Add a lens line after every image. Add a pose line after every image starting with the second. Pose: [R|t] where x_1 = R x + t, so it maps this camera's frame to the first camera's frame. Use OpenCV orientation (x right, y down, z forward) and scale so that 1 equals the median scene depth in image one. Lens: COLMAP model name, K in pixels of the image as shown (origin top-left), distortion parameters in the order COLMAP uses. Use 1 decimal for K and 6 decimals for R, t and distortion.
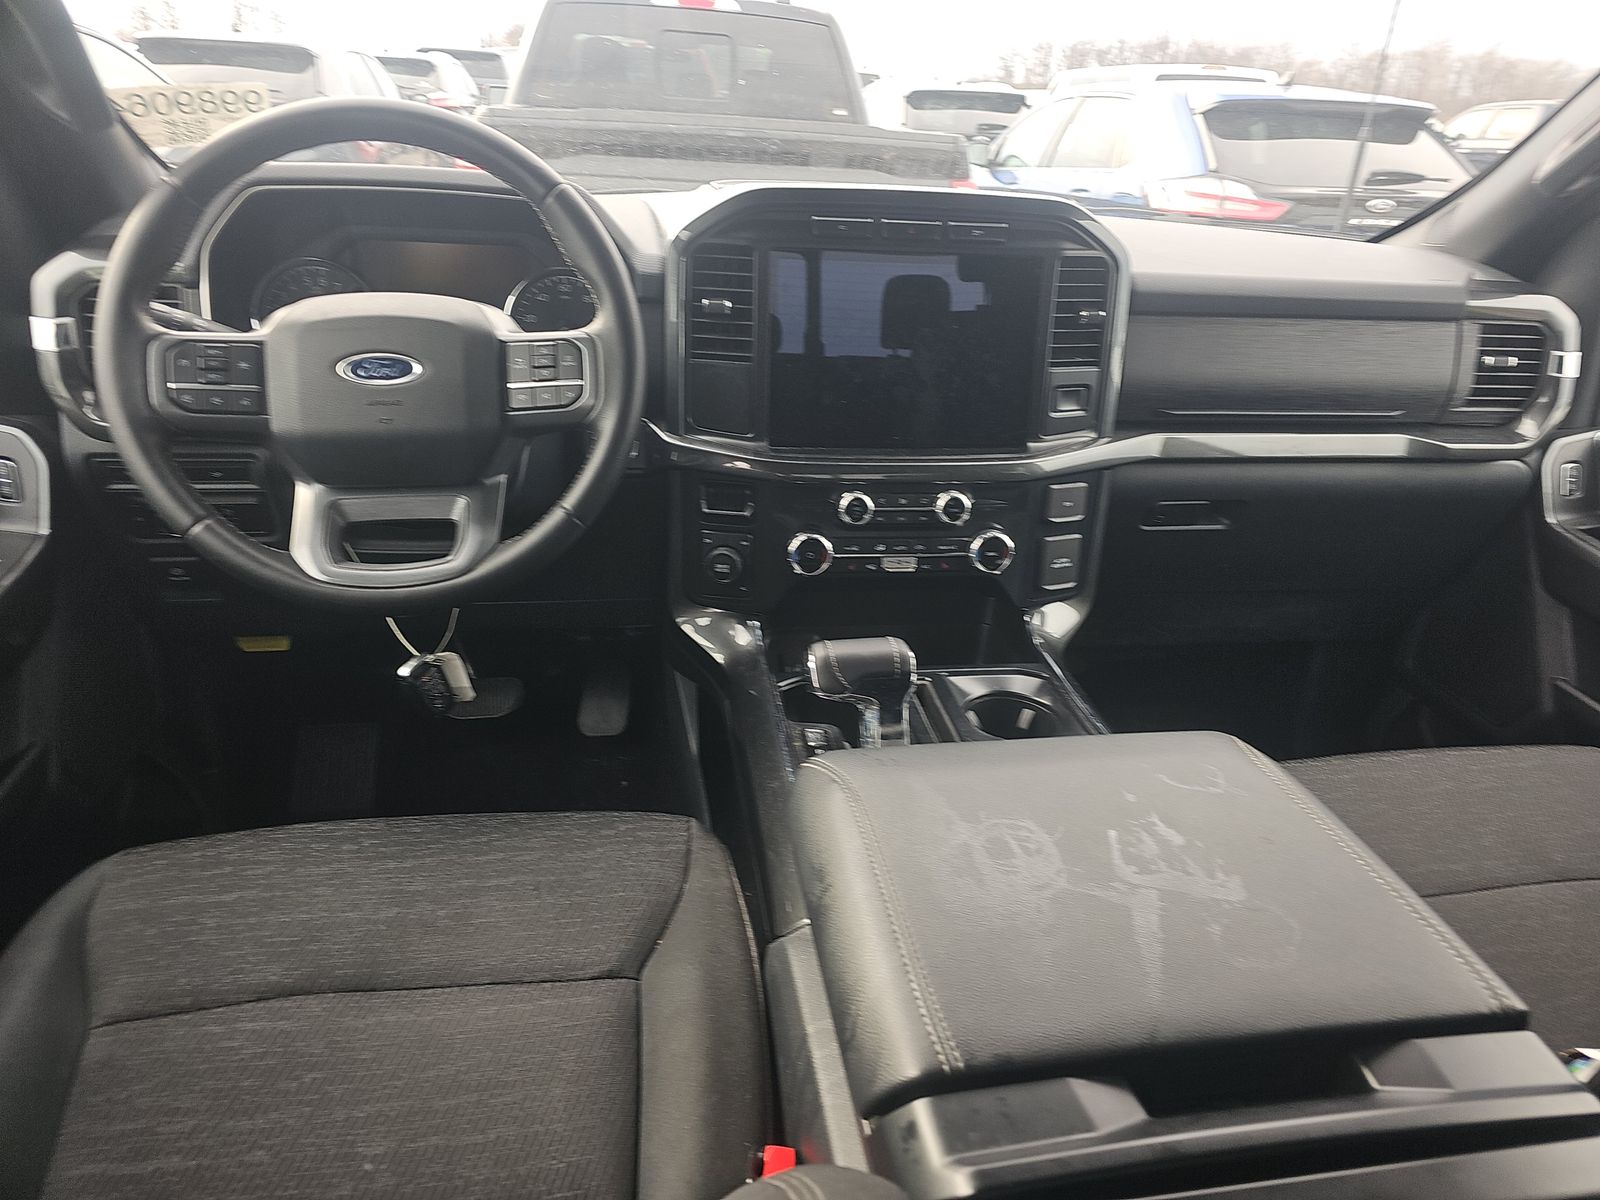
lens RADIAL K [[1132.1, 0, 807.1], [0, 1132.1, 595.7], [0, 0, 1]] dist [0.004406, -0.008785]
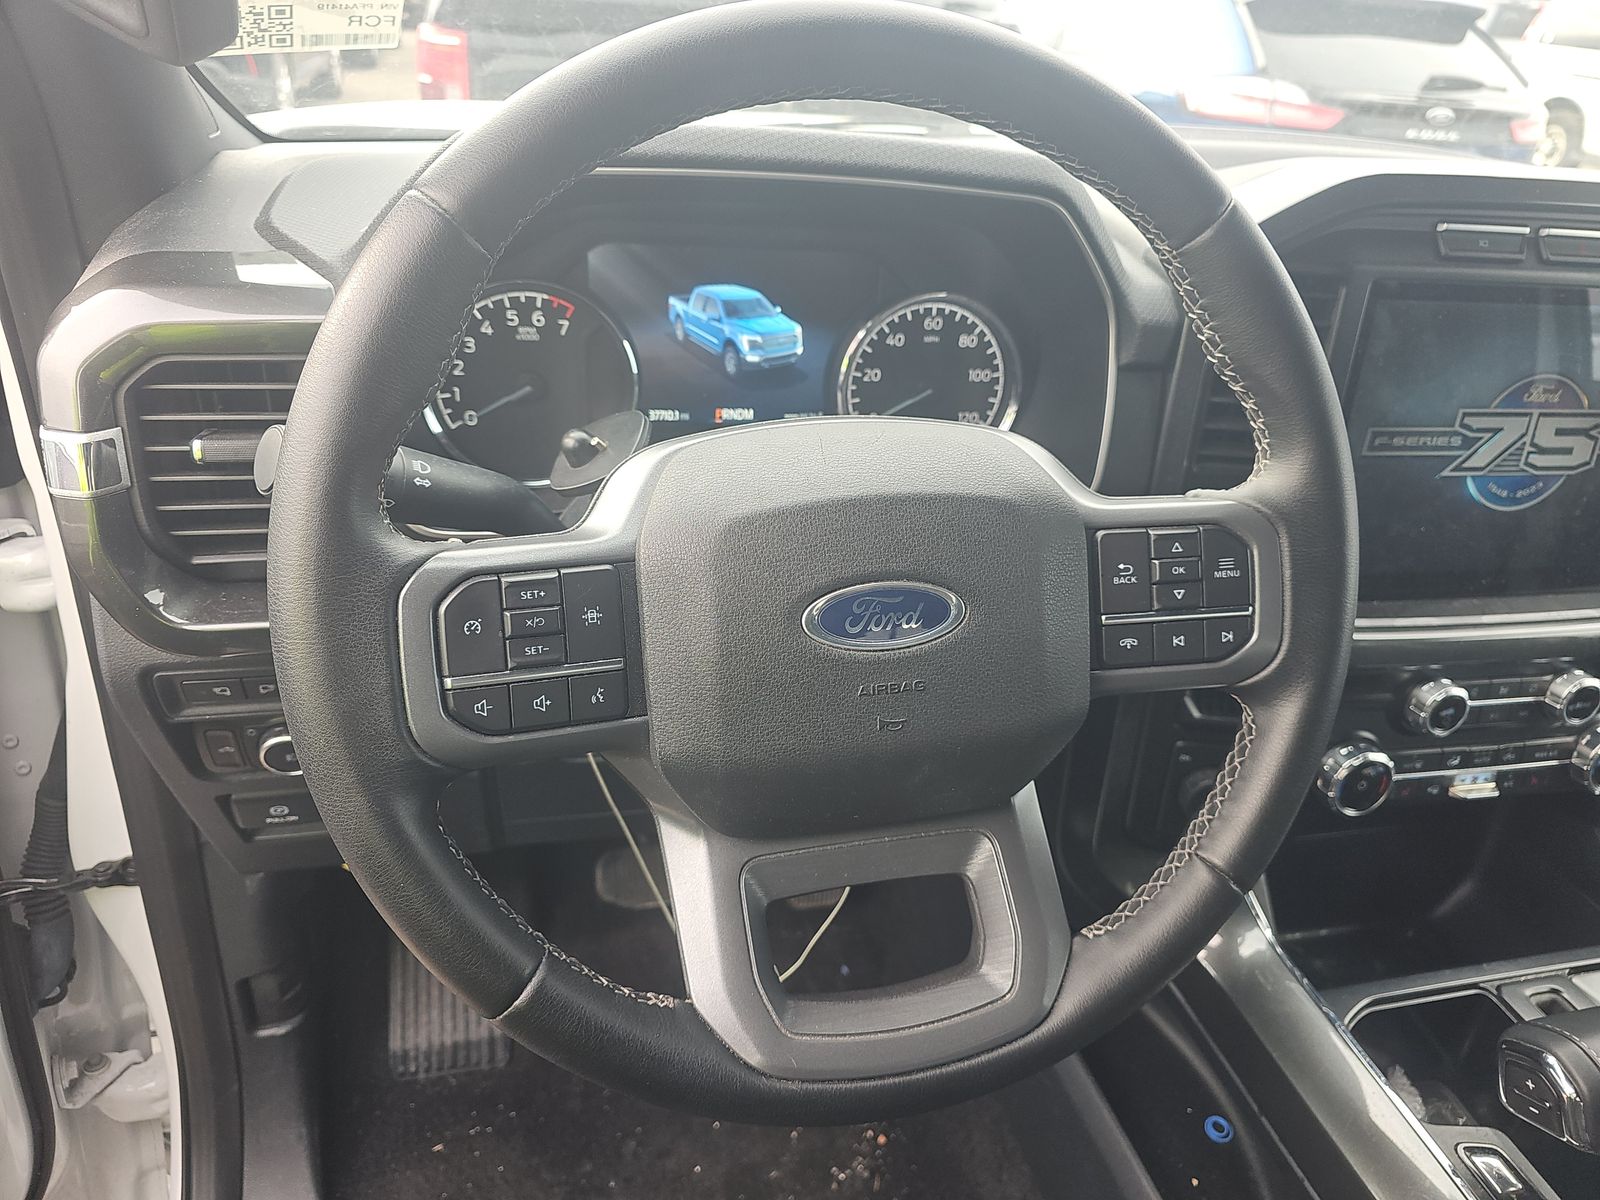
lens RADIAL K [[1132.1, 0, 791.8], [0, 1132.1, 605.8], [0, 0, 1]] dist [0.004406, -0.008785]
pose [[0.996738, -0.007797, 0.080334, -0.365483], [-0.000523, 0.994678, 0.103029, -0.203162], [-0.080710, -0.102735, 0.991429, 0.444768]]
